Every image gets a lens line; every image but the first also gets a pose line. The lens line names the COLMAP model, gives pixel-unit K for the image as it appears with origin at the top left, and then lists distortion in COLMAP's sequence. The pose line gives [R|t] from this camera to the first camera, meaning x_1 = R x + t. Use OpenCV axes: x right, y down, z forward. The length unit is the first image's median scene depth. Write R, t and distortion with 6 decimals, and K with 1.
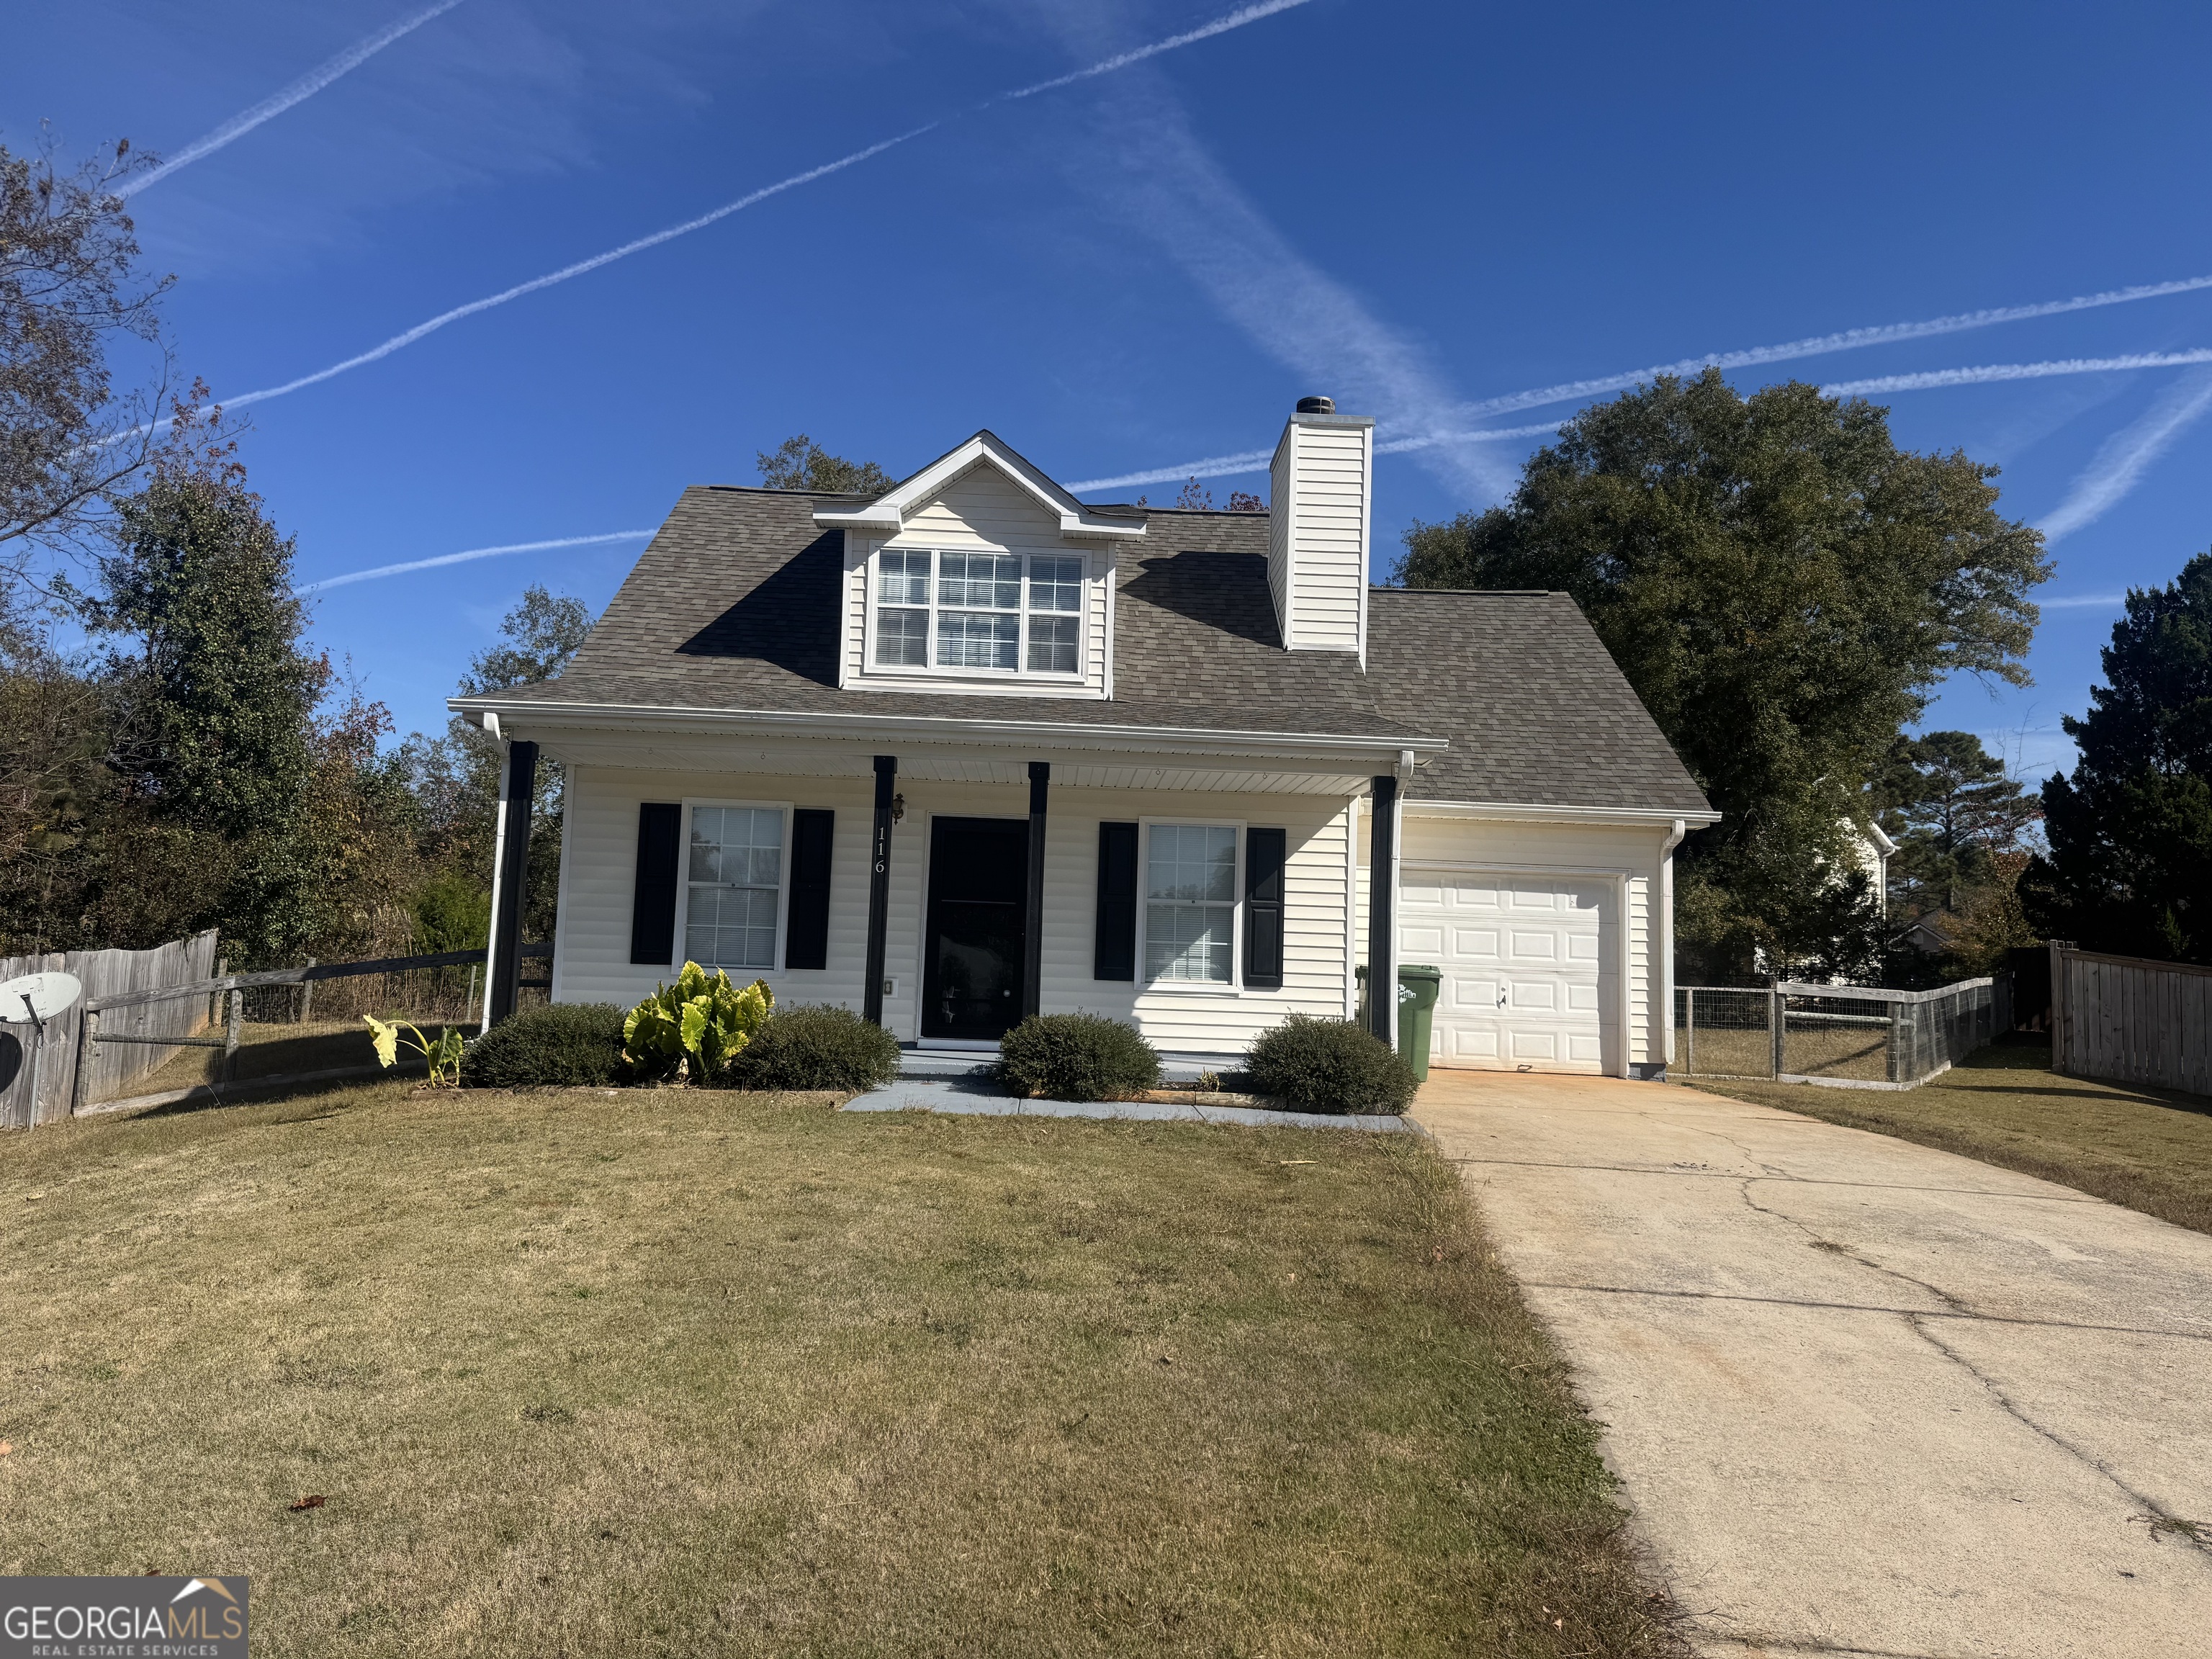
lens RADIAL K [[1560.0, 0, 1111.5], [0, 1560.0, 845.8], [0, 0, 1]] dist [0.093364, -0.119826]
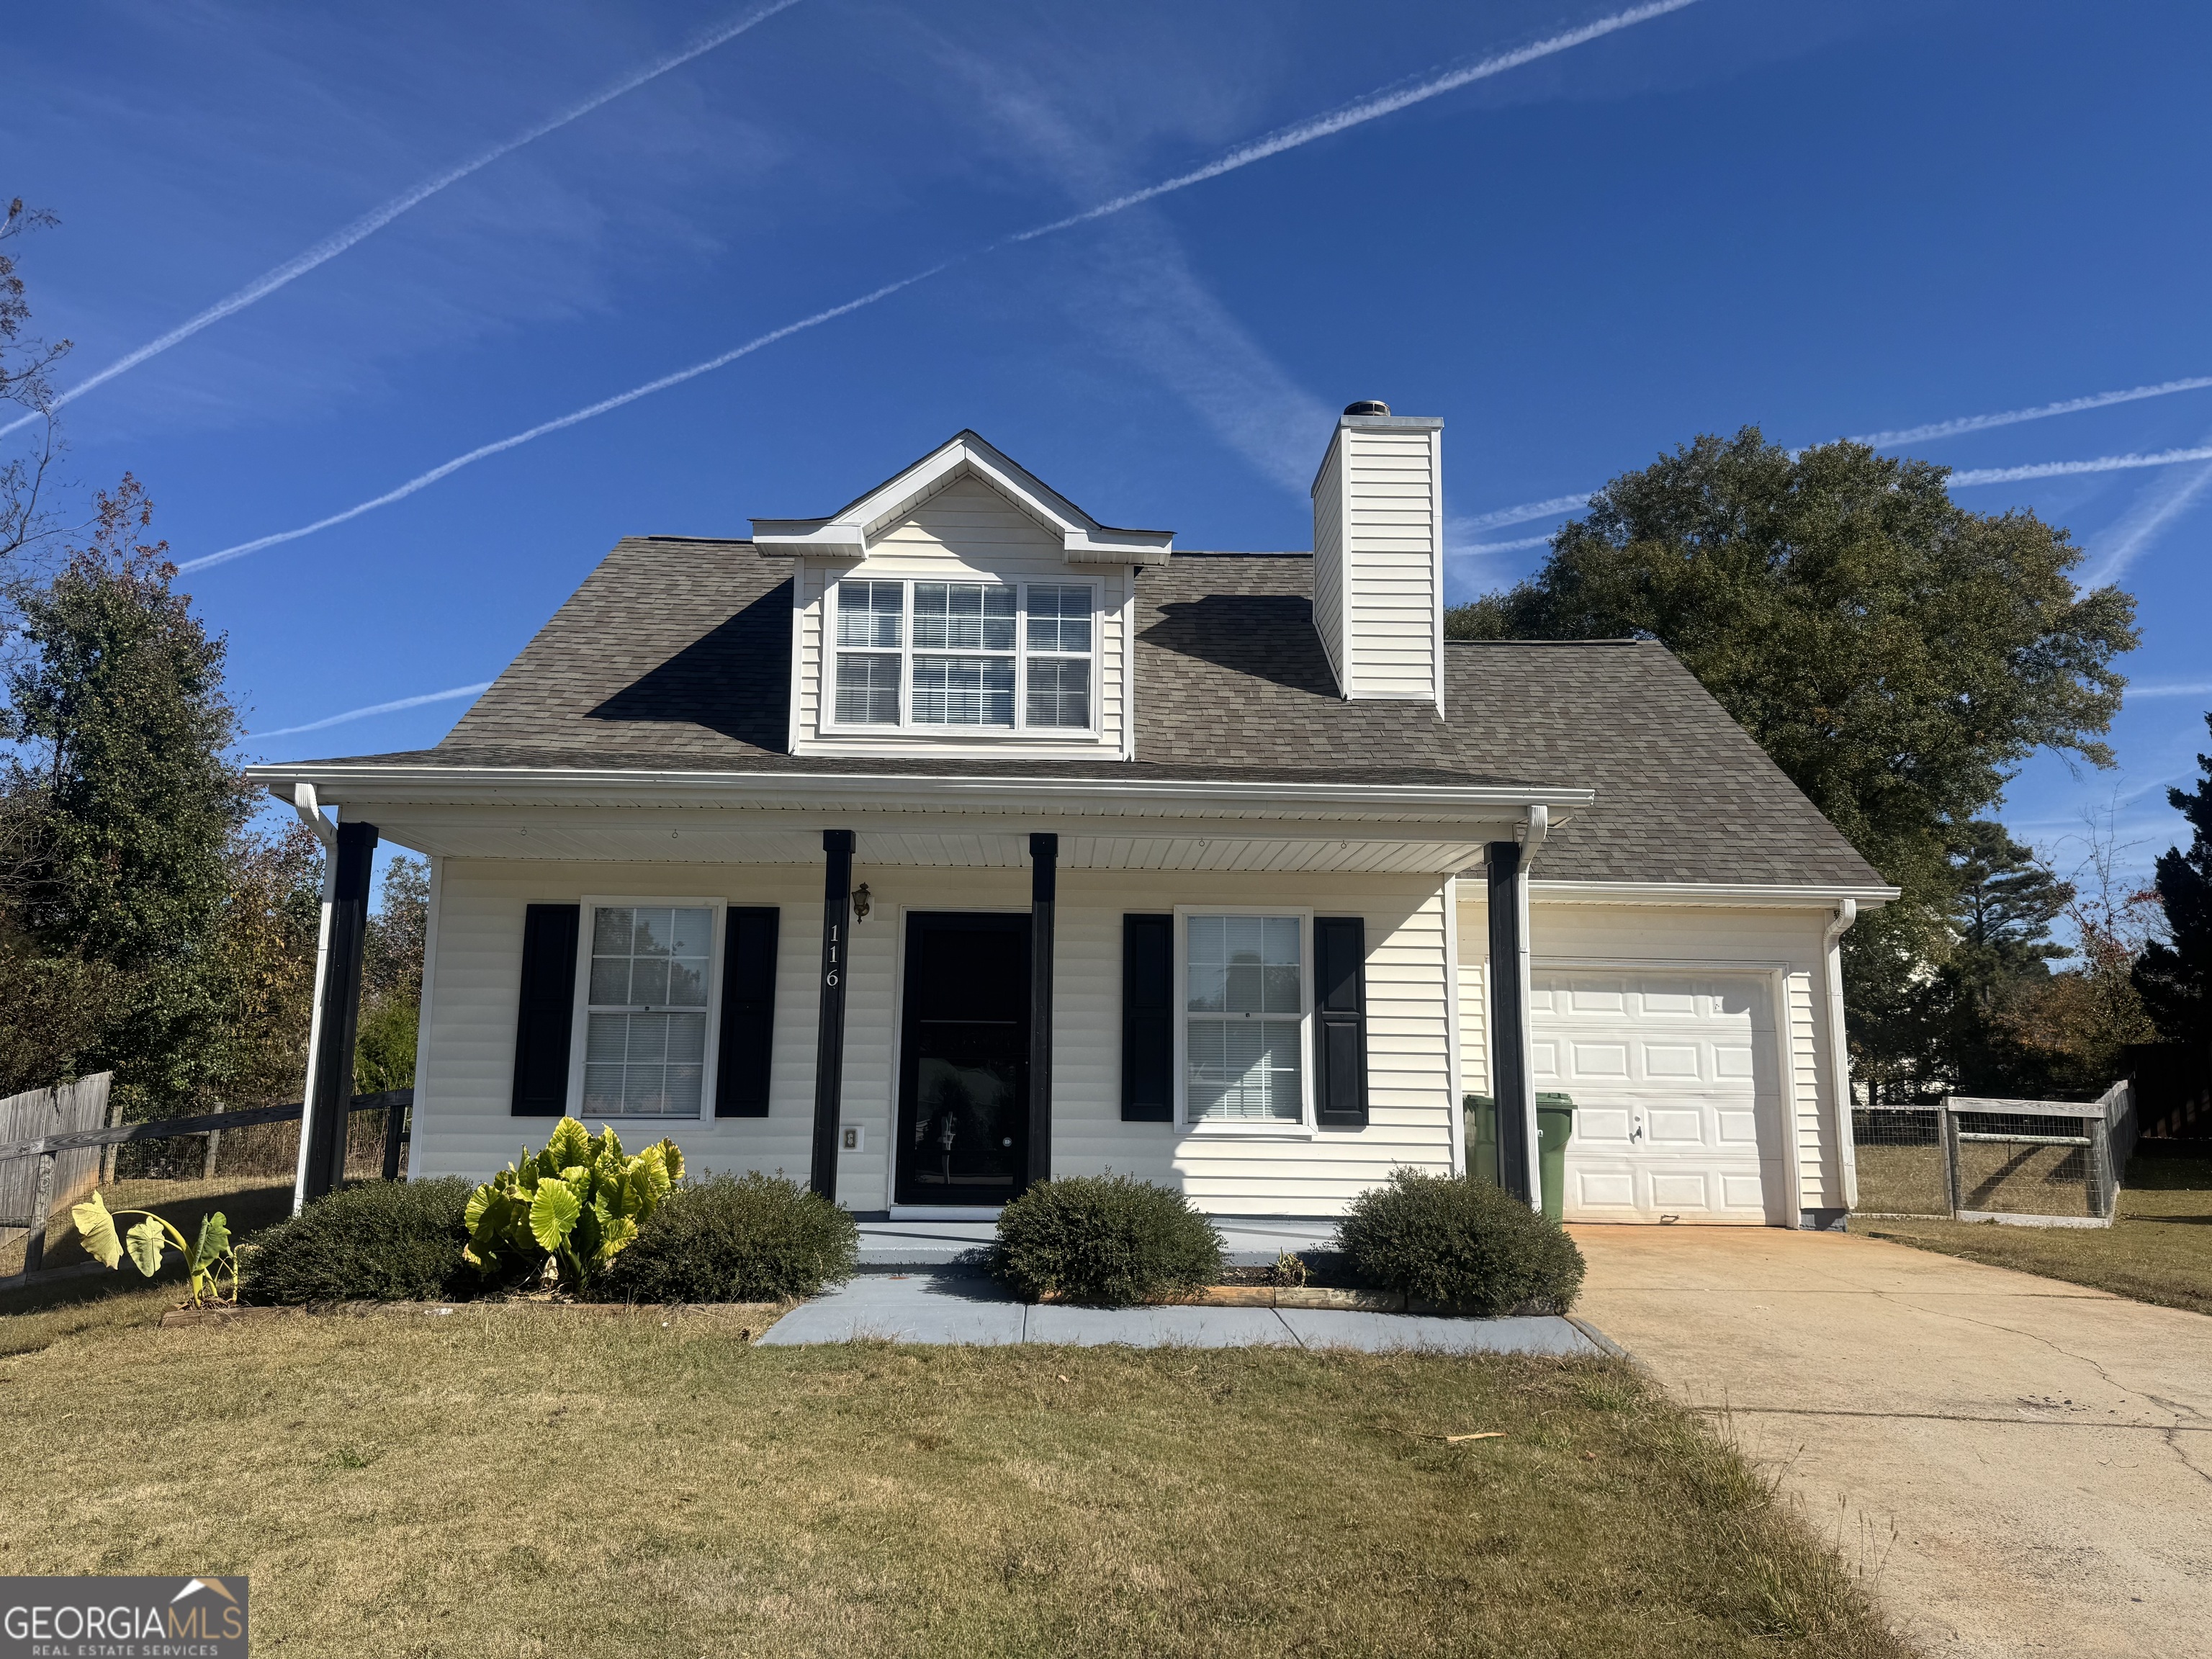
lens RADIAL K [[1560.0, 0, 1111.5], [0, 1560.0, 845.8], [0, 0, 1]] dist [0.093364, -0.119826]
pose [[0.999726, -0.023380, -0.001354, -0.010886], [0.023223, 0.997170, -0.071497, 0.005729], [0.003022, 0.071446, 0.997440, 0.212955]]
